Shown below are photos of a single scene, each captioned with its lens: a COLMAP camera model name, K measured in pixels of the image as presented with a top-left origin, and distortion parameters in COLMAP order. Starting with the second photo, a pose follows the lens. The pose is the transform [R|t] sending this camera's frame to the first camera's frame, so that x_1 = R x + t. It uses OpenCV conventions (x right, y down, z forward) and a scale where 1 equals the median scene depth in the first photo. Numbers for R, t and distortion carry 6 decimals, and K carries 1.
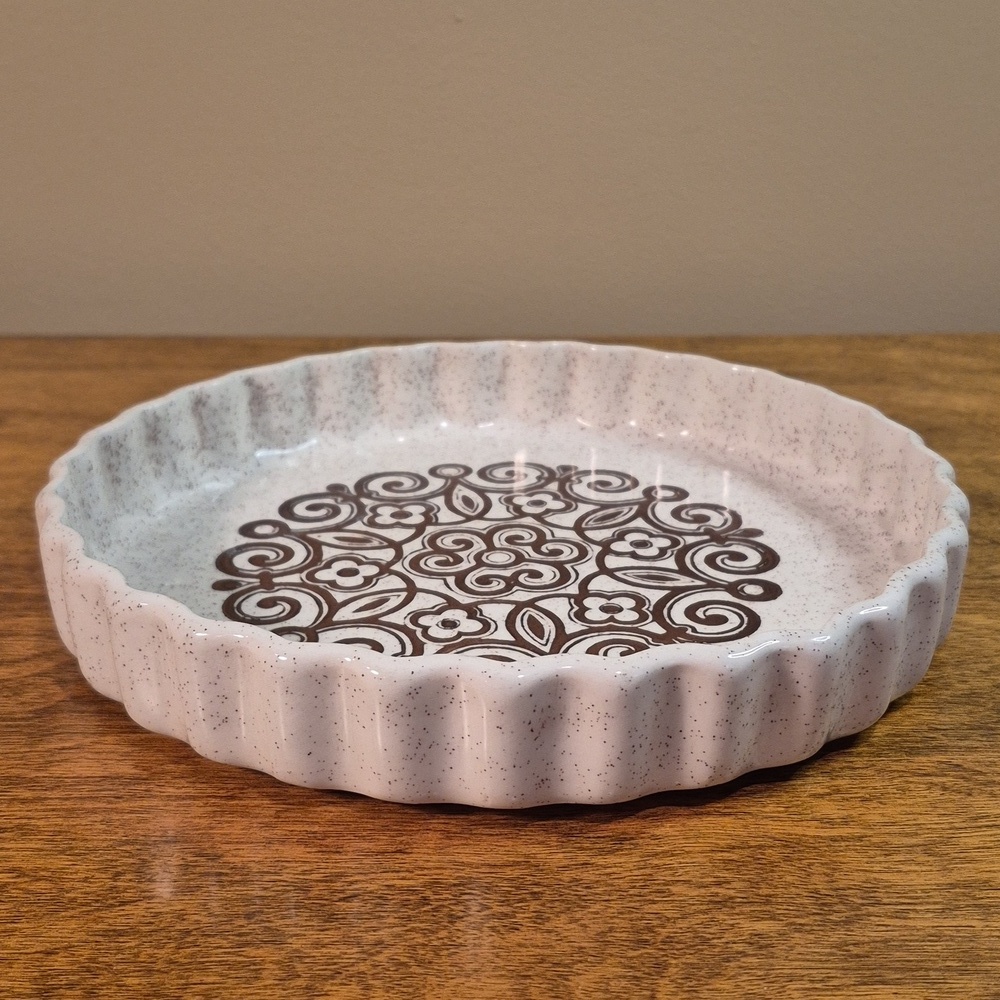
lens RADIAL K [[1552.0, 0, 509.2], [0, 1552.0, 492.0], [0, 0, 1]] dist [0.095006, 0.000000]
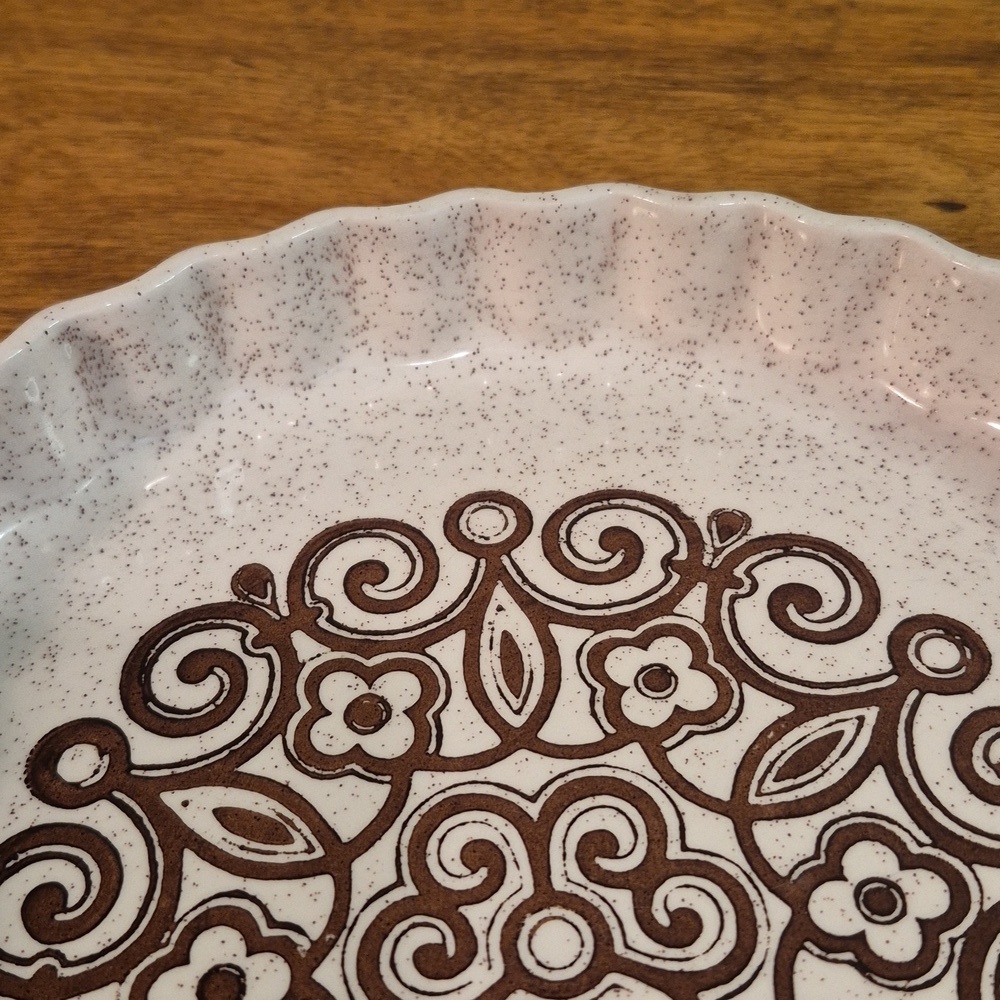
lens RADIAL K [[1552.0, 0, 488.2], [0, 1552.0, 493.0], [0, 0, 1]] dist [0.095006, 0.000000]
pose [[0.993555, 0.049786, -0.101837, 0.012440], [0.001537, 0.892387, 0.451268, -0.259050], [0.113345, -0.448516, 0.886559, 0.604609]]
